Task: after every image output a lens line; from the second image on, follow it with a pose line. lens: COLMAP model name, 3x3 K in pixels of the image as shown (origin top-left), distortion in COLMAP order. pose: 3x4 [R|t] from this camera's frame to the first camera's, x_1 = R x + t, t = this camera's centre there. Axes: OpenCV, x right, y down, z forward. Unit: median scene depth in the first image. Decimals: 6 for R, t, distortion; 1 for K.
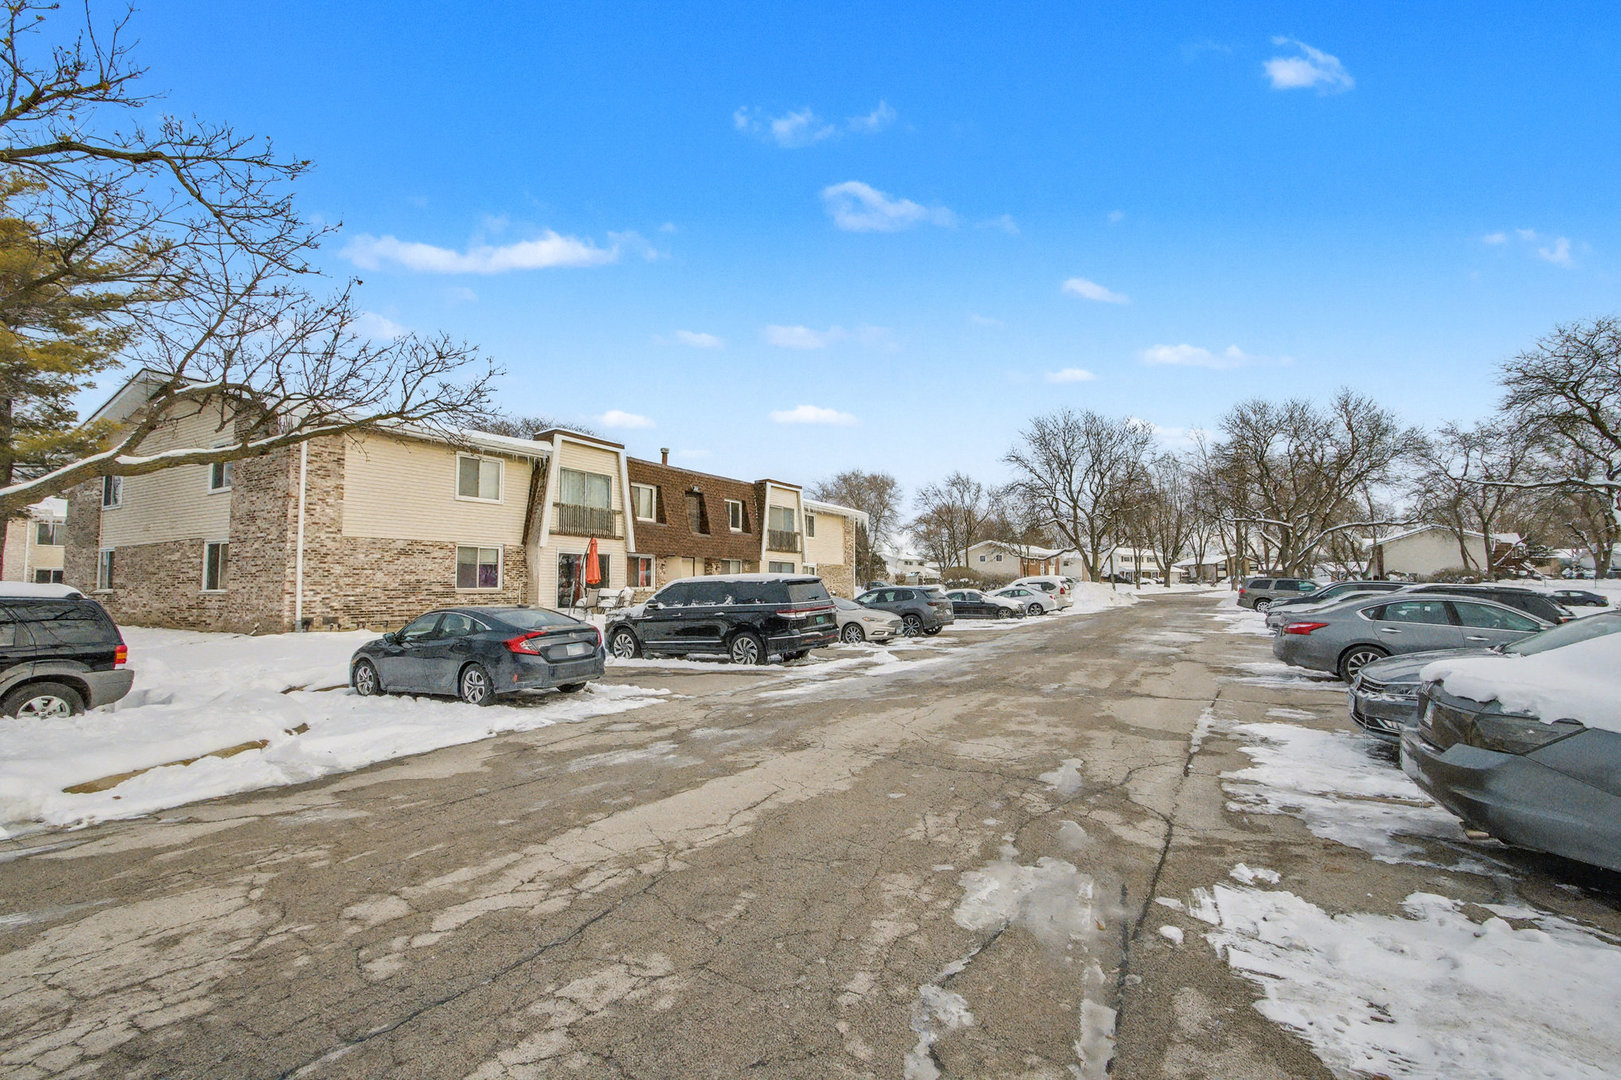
lens RADIAL K [[741.0, 0, 807.8], [0, 741.0, 536.7], [0, 0, 1]] dist [-0.023211, 0.005000]
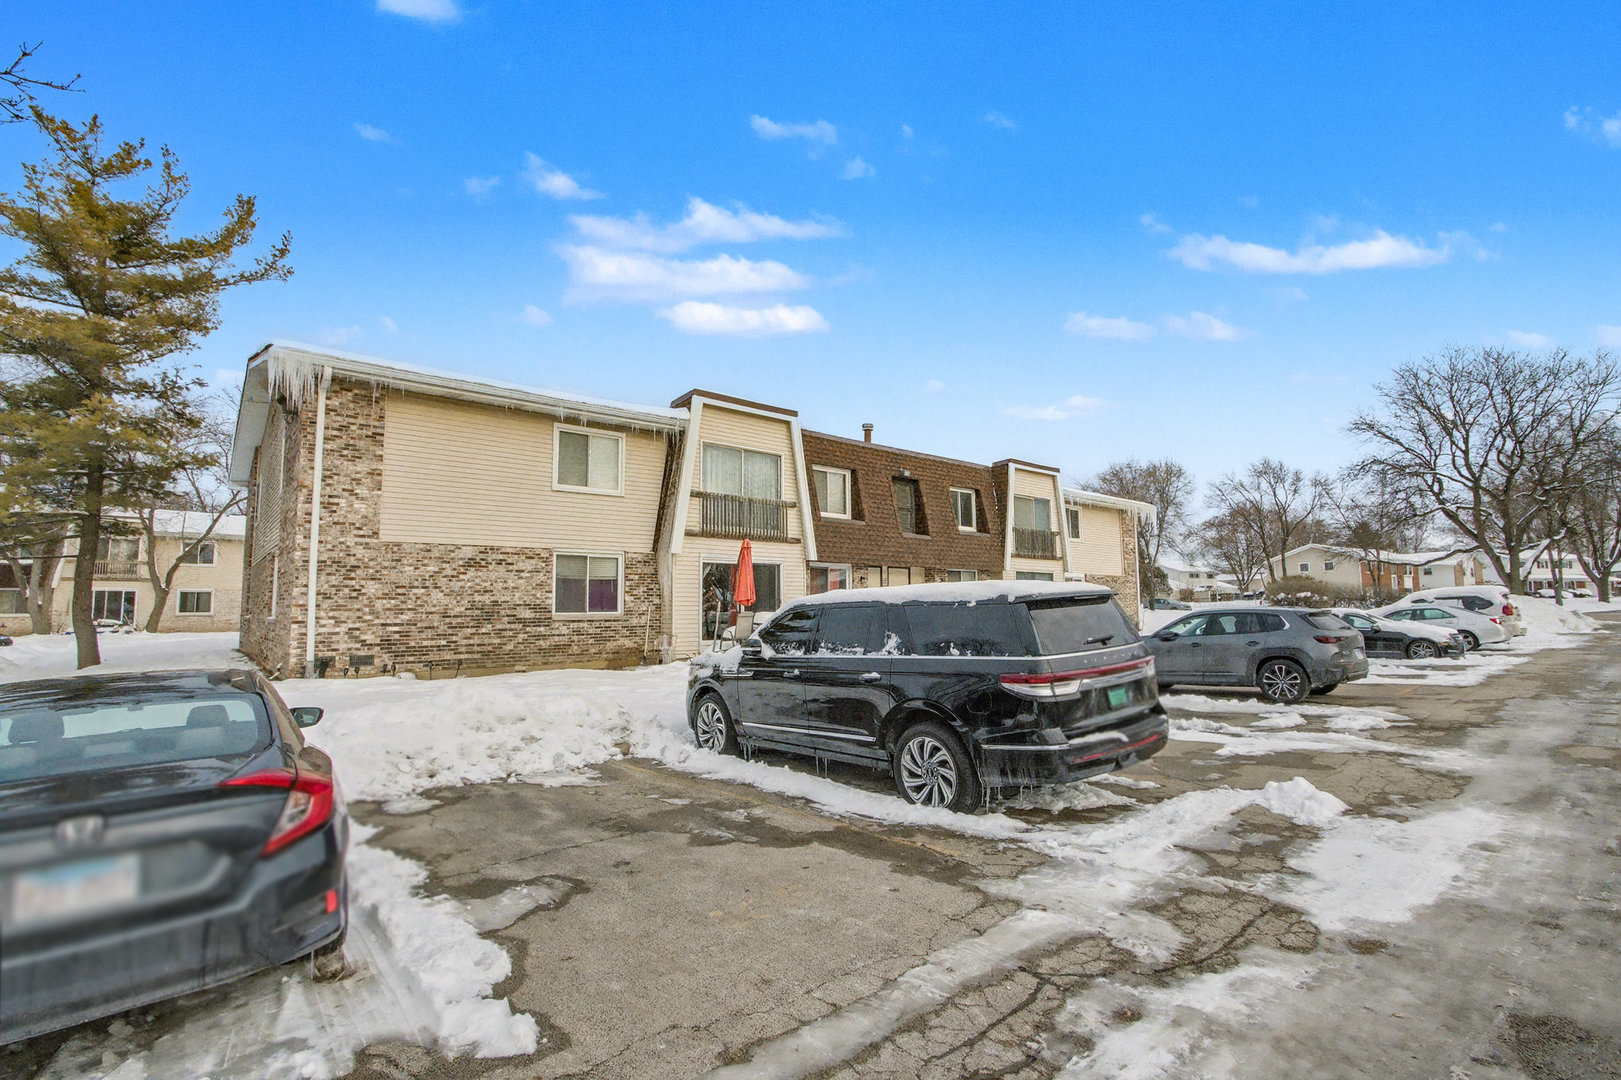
lens RADIAL K [[741.0, 0, 807.8], [0, 741.0, 536.7], [0, 0, 1]] dist [-0.023211, 0.005000]
pose [[0.942387, -0.036040, -0.332577, -0.003126], [0.027930, 0.999185, -0.029135, 0.019084], [0.333356, 0.018167, 0.942626, 0.326219]]
